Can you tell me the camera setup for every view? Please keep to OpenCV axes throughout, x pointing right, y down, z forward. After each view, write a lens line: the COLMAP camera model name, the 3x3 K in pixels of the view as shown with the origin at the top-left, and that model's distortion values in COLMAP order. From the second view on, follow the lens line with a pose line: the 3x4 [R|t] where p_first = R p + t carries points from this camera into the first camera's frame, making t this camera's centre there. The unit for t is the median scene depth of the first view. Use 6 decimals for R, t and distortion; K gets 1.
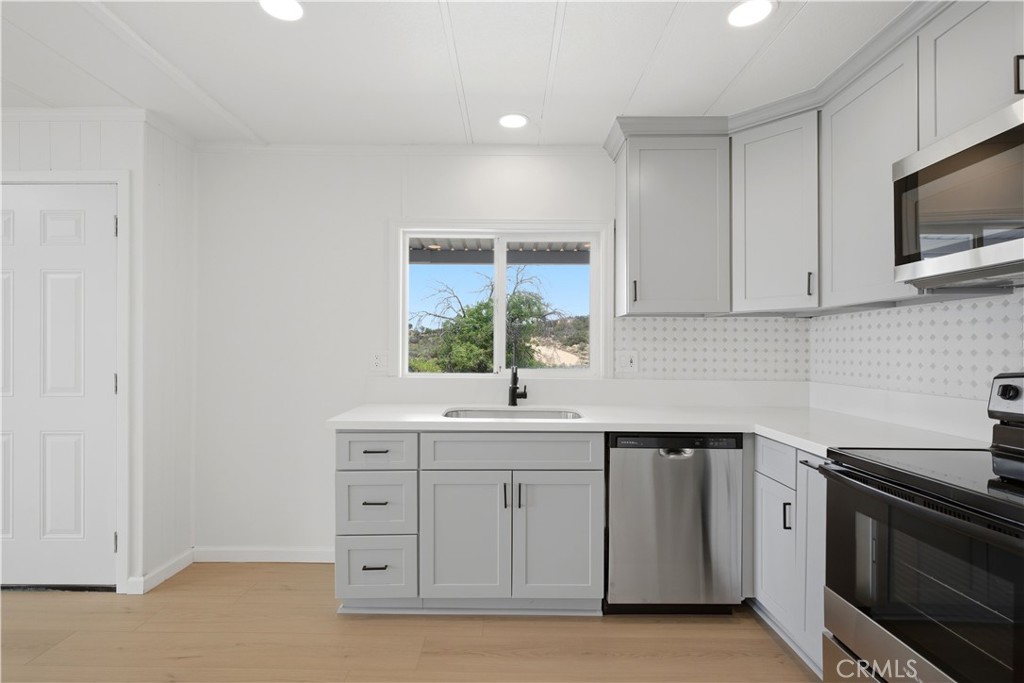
lens RADIAL K [[489.0, 0, 508.3], [0, 489.0, 350.1], [0, 0, 1]] dist [-0.003312, 0.000232]
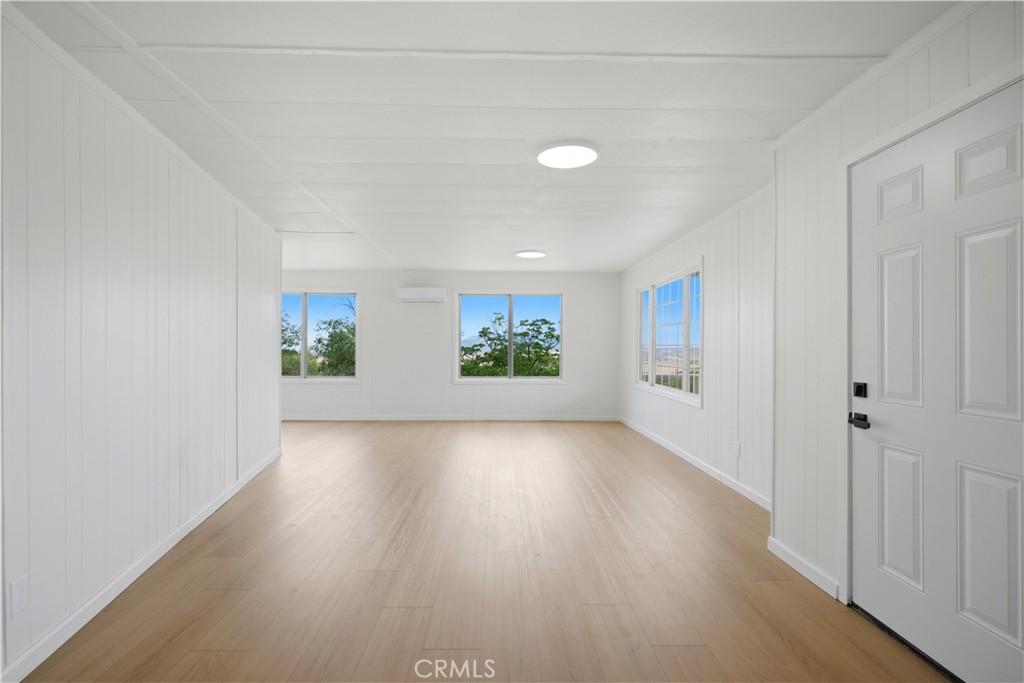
lens RADIAL K [[473.9, 0, 509.2], [0, 473.9, 342.6], [0, 0, 1]] dist [-0.002866, -0.001838]
pose [[0.006296, -0.008242, -0.999946, -0.276447], [-0.002307, 0.999963, -0.008256, 0.001339], [0.999978, 0.002359, 0.006277, 0.345774]]
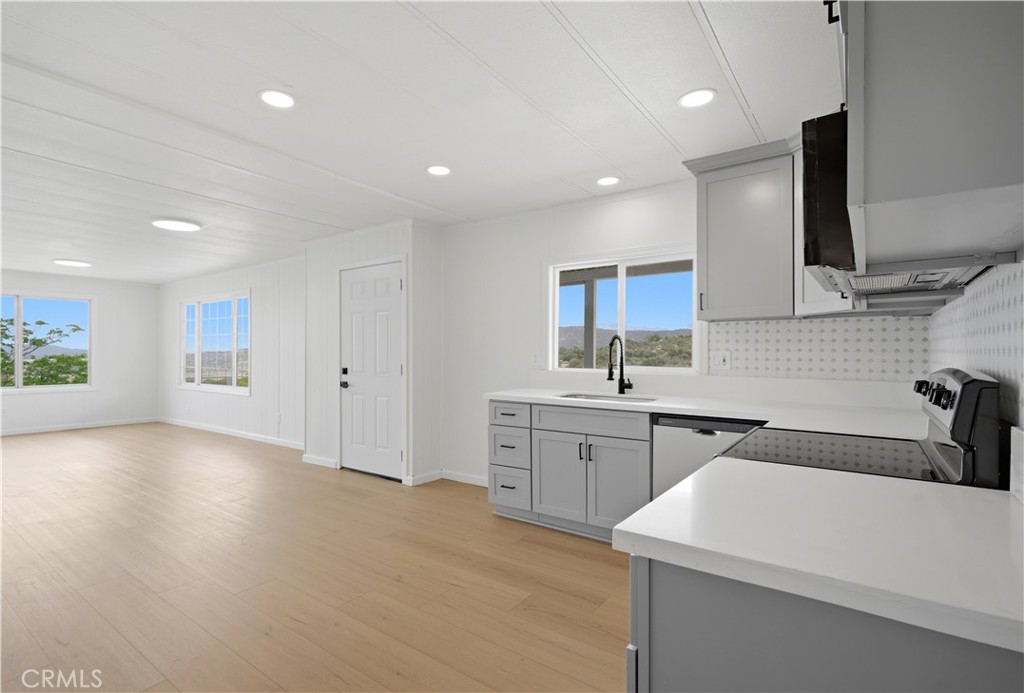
lens RADIAL K [[500.7, 0, 497.3], [0, 500.7, 354.6], [0, 0, 1]] dist [0.020148, -0.000571]
pose [[0.806660, 0.000779, -0.591015, 0.602489], [0.003439, 0.999976, 0.006011, 0.000520], [0.591005, -0.006881, 0.806638, -0.310310]]
